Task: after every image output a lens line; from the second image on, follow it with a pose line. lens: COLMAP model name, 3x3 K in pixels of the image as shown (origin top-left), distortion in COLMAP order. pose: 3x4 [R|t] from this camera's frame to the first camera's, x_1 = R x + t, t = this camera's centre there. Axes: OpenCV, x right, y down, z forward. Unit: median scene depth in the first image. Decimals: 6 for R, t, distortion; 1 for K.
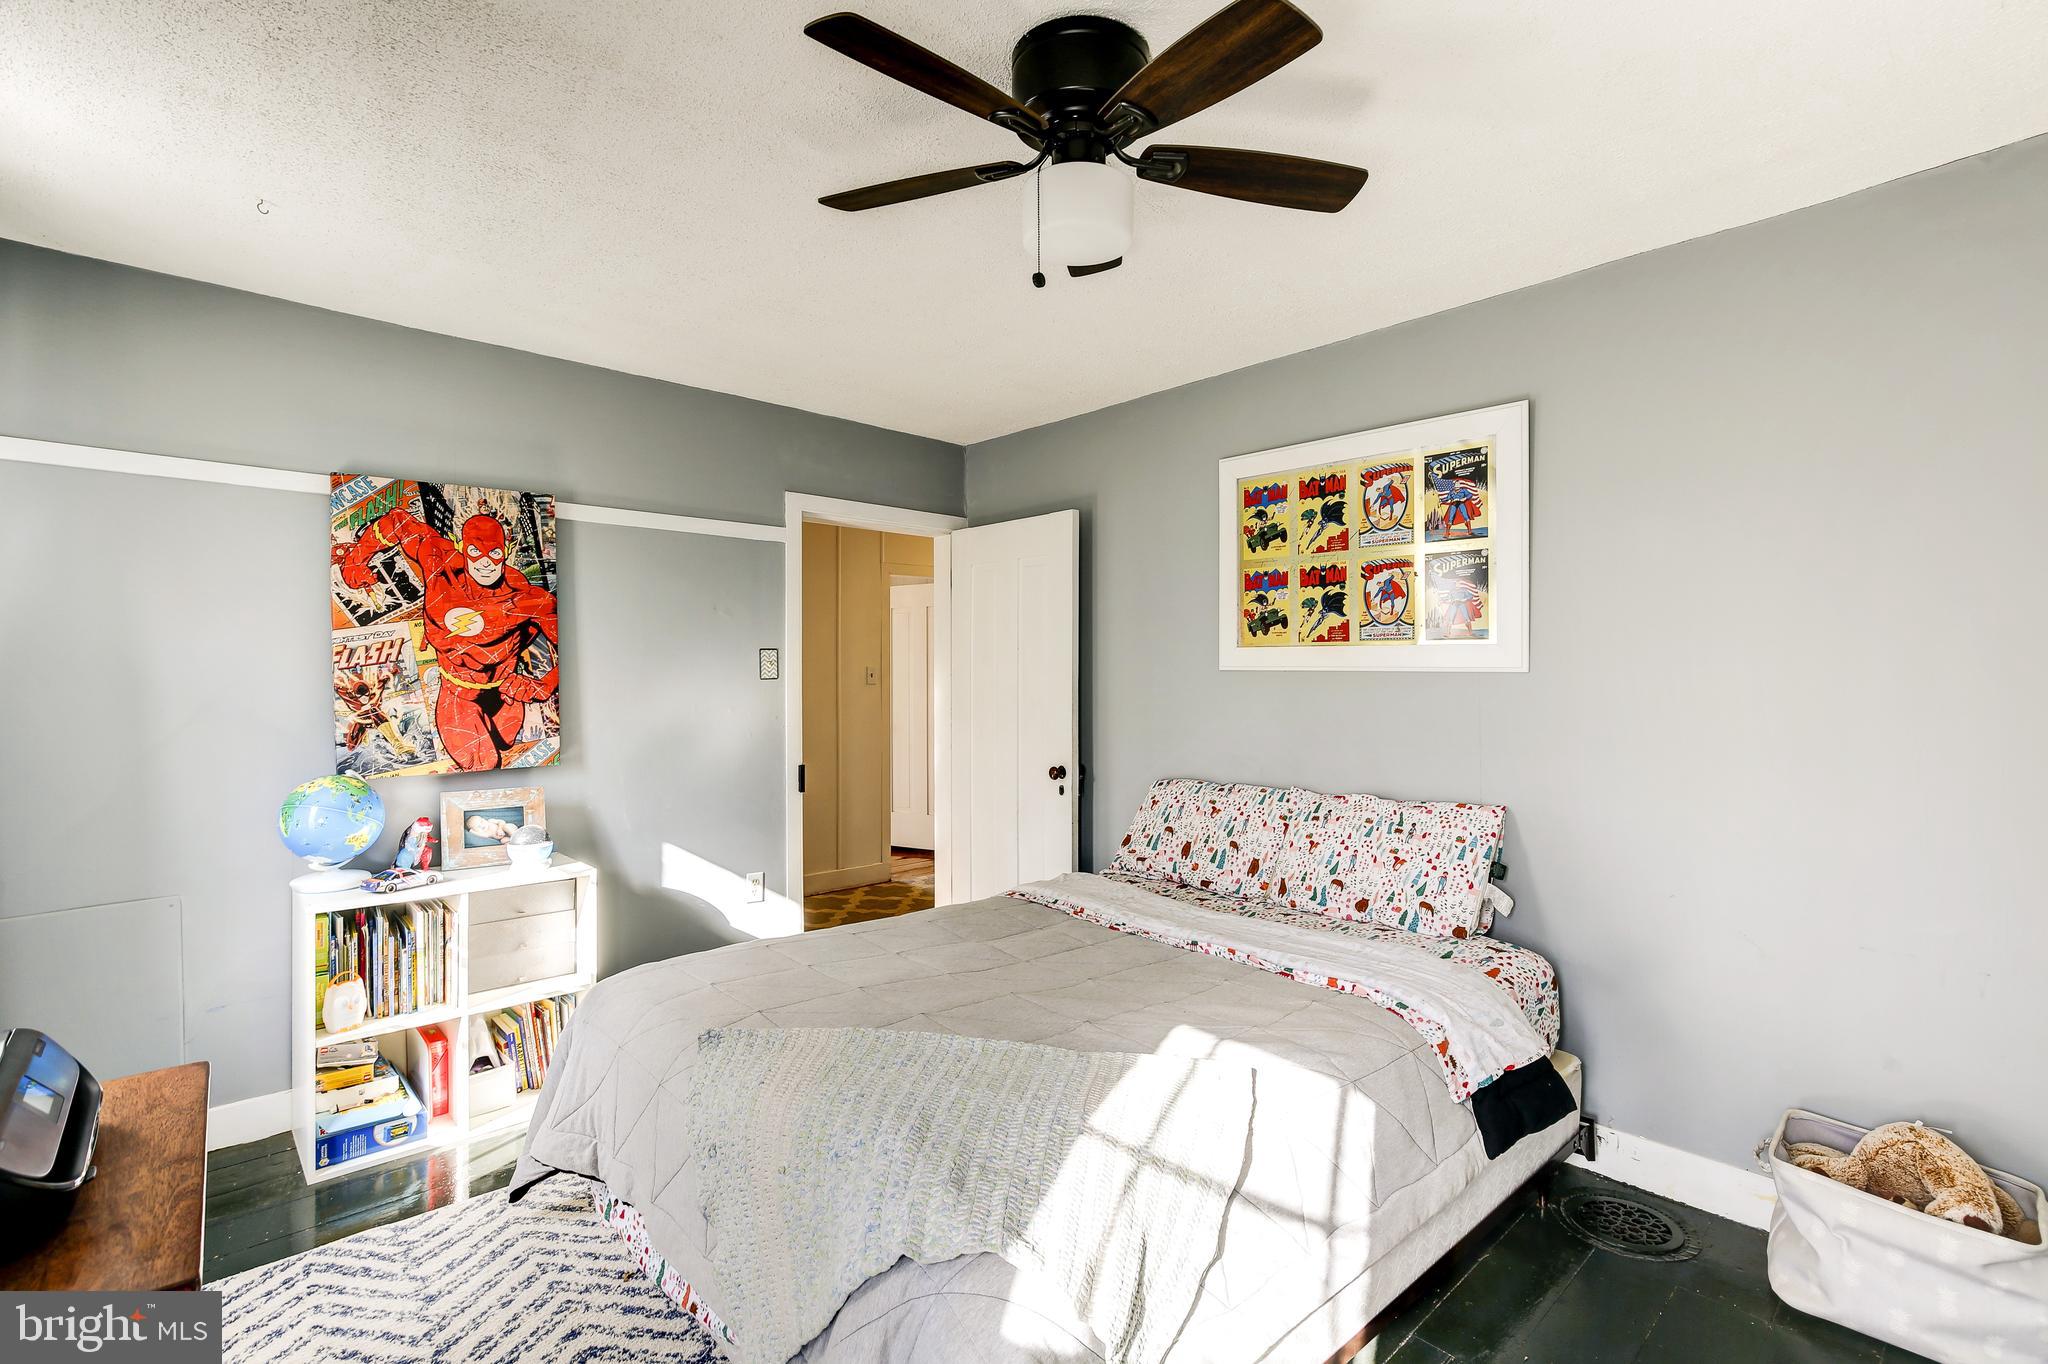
lens RADIAL K [[938.6, 0, 1022.5], [0, 938.6, 666.4], [0, 0, 1]] dist [-0.012334, 0.004243]
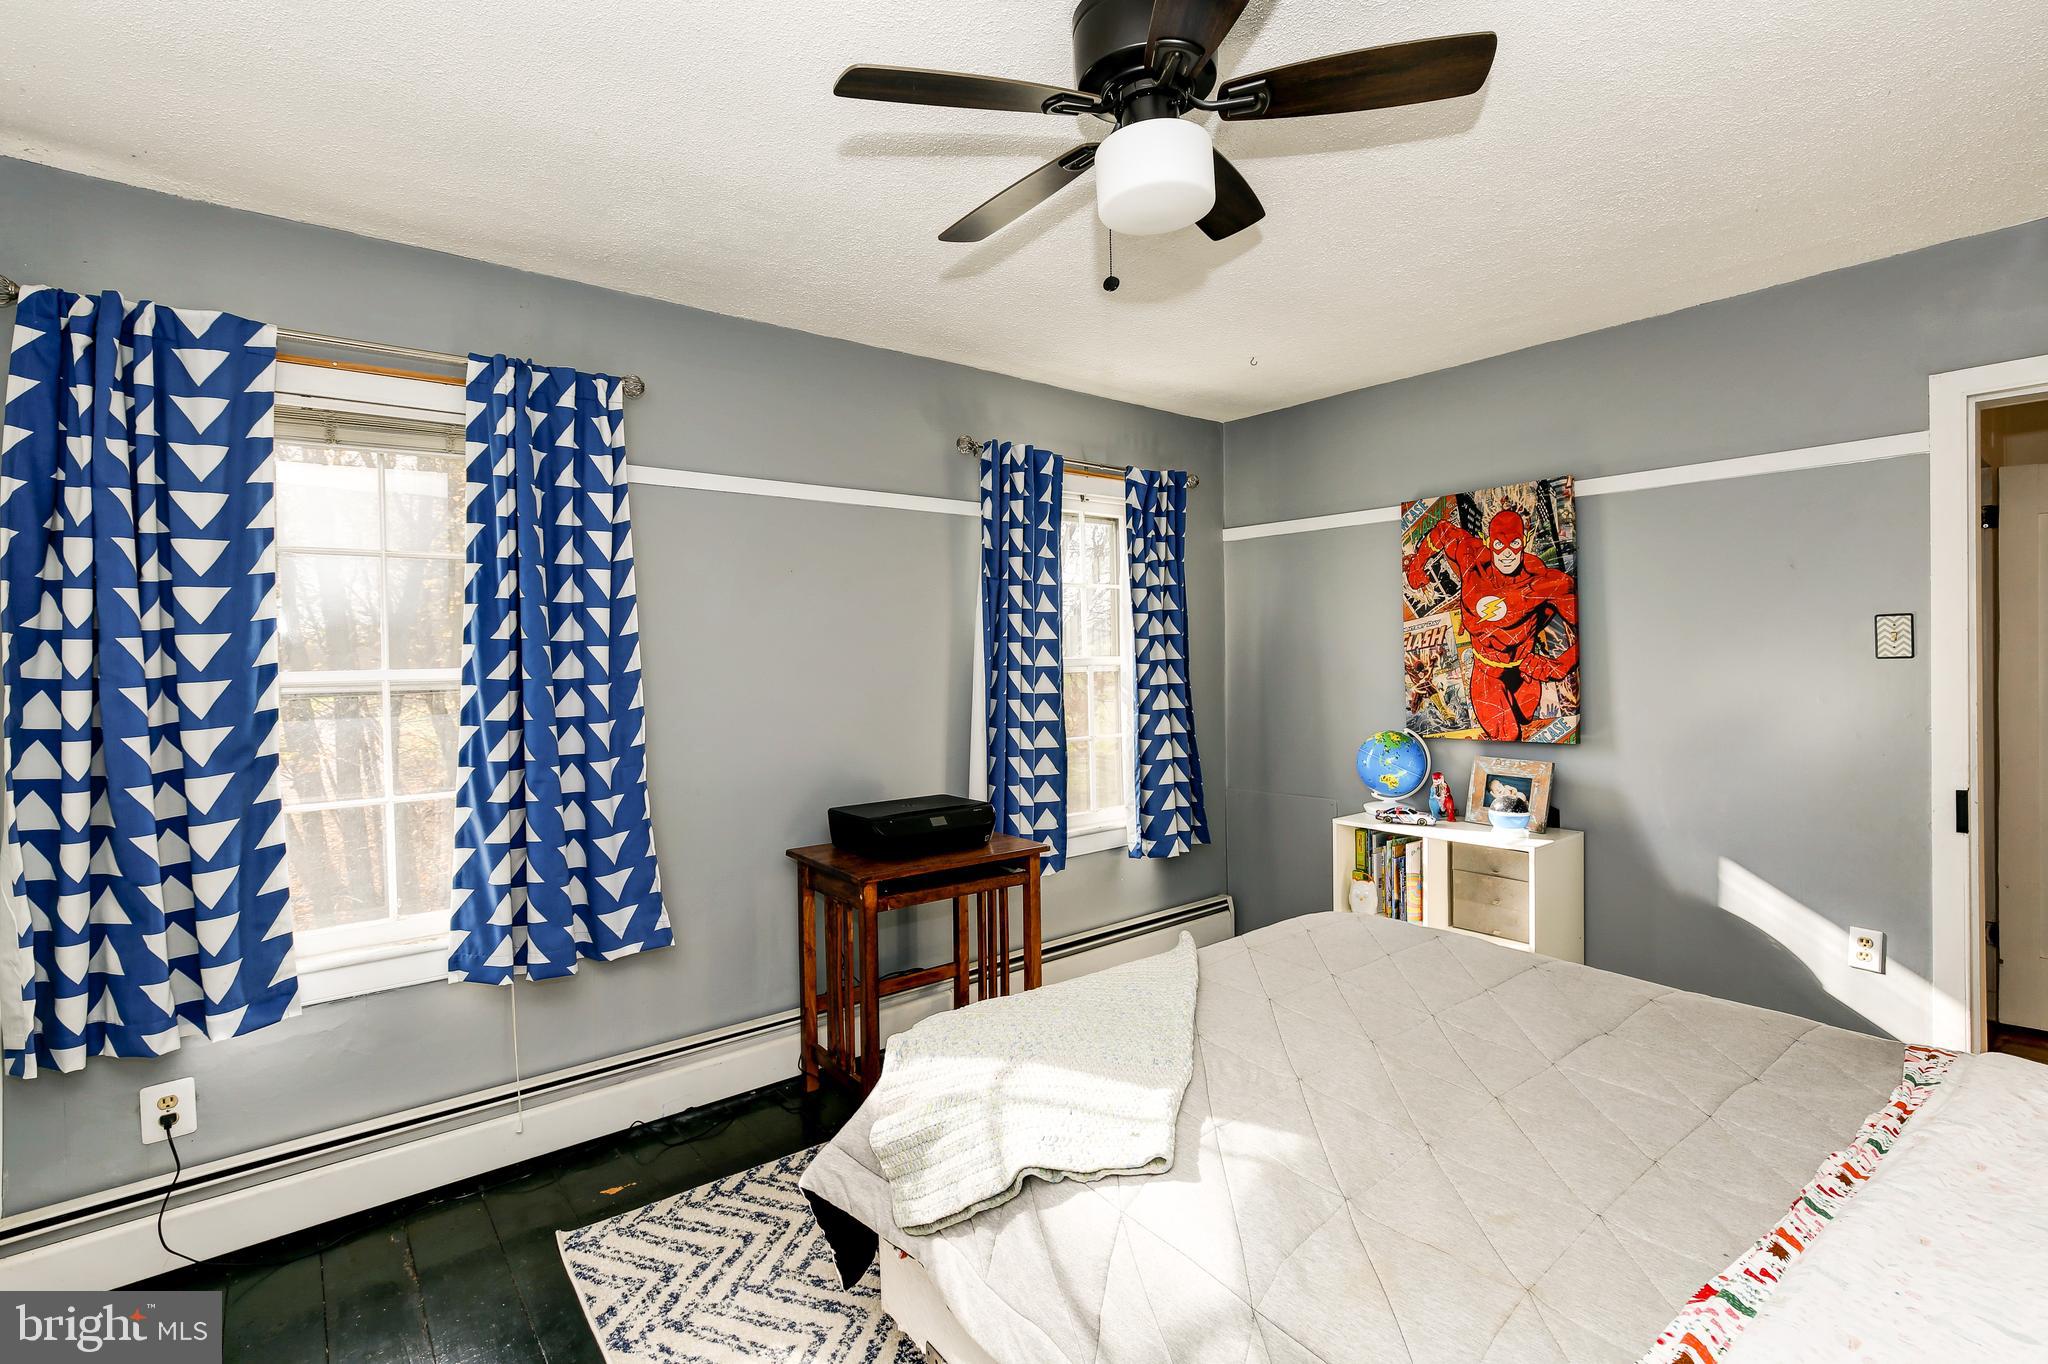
lens RADIAL K [[938.6, 0, 1022.5], [0, 938.6, 666.4], [0, 0, 1]] dist [-0.012334, 0.004243]
pose [[-0.081539, 0.015324, -0.996552, 0.580891], [0.023048, 0.999643, 0.013486, -0.005711], [0.996404, -0.021869, -0.081863, 0.522284]]
